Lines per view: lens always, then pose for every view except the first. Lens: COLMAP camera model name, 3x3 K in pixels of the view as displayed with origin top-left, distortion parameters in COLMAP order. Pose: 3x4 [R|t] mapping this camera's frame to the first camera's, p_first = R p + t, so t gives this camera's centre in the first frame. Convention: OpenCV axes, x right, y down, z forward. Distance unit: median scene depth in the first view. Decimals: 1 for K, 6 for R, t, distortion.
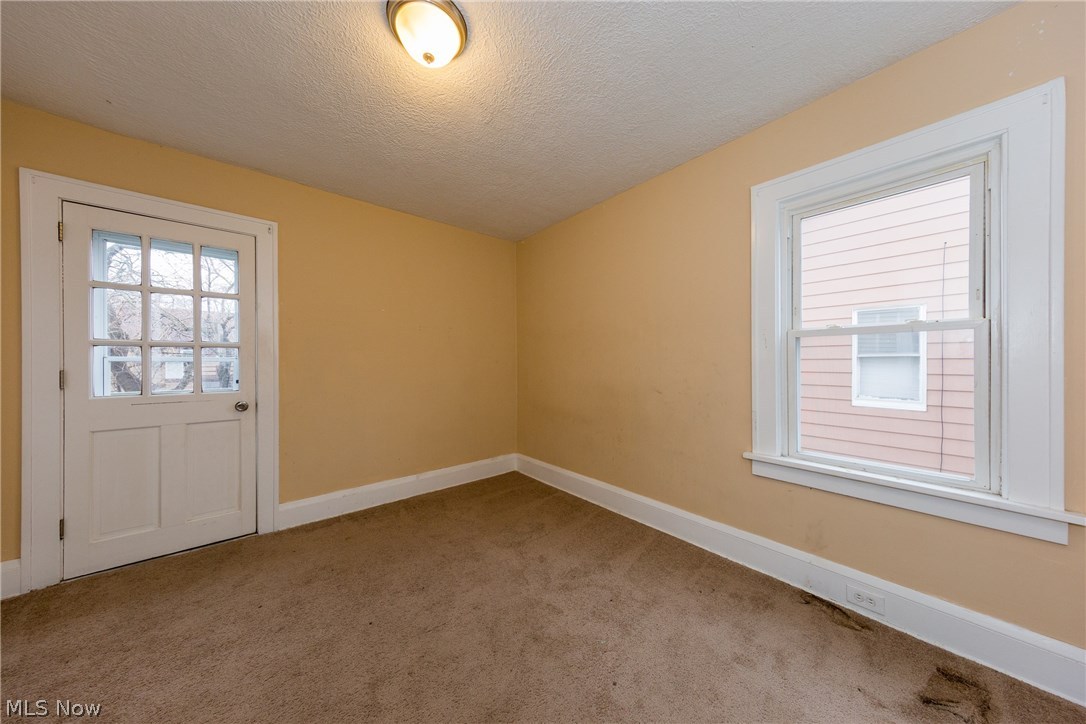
lens RADIAL K [[347.7, 0, 542.7], [0, 347.7, 362.0], [0, 0, 1]] dist [0.001073, 0.000031]
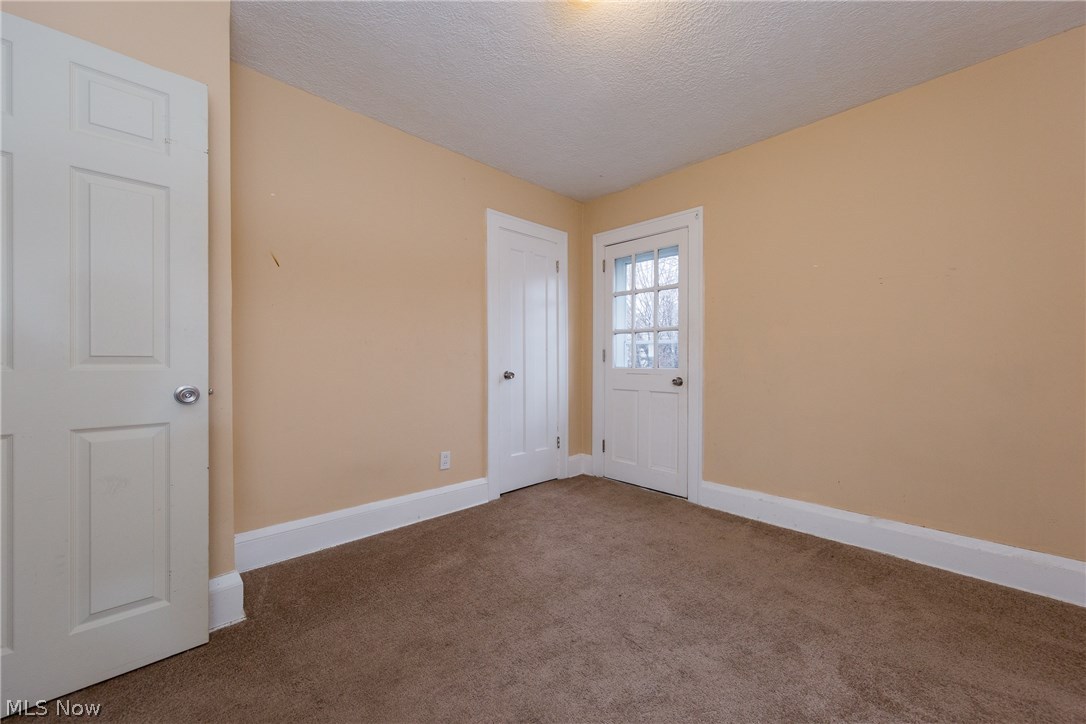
lens RADIAL K [[411.6, 0, 543.4], [0, 411.6, 360.4], [0, 0, 1]] dist [0.002532, -0.000083]
pose [[0.054090, 0.003900, -0.998528, 0.446618], [-0.001133, 0.999992, 0.003844, 0.053477], [0.998535, 0.000923, 0.054094, 0.487133]]
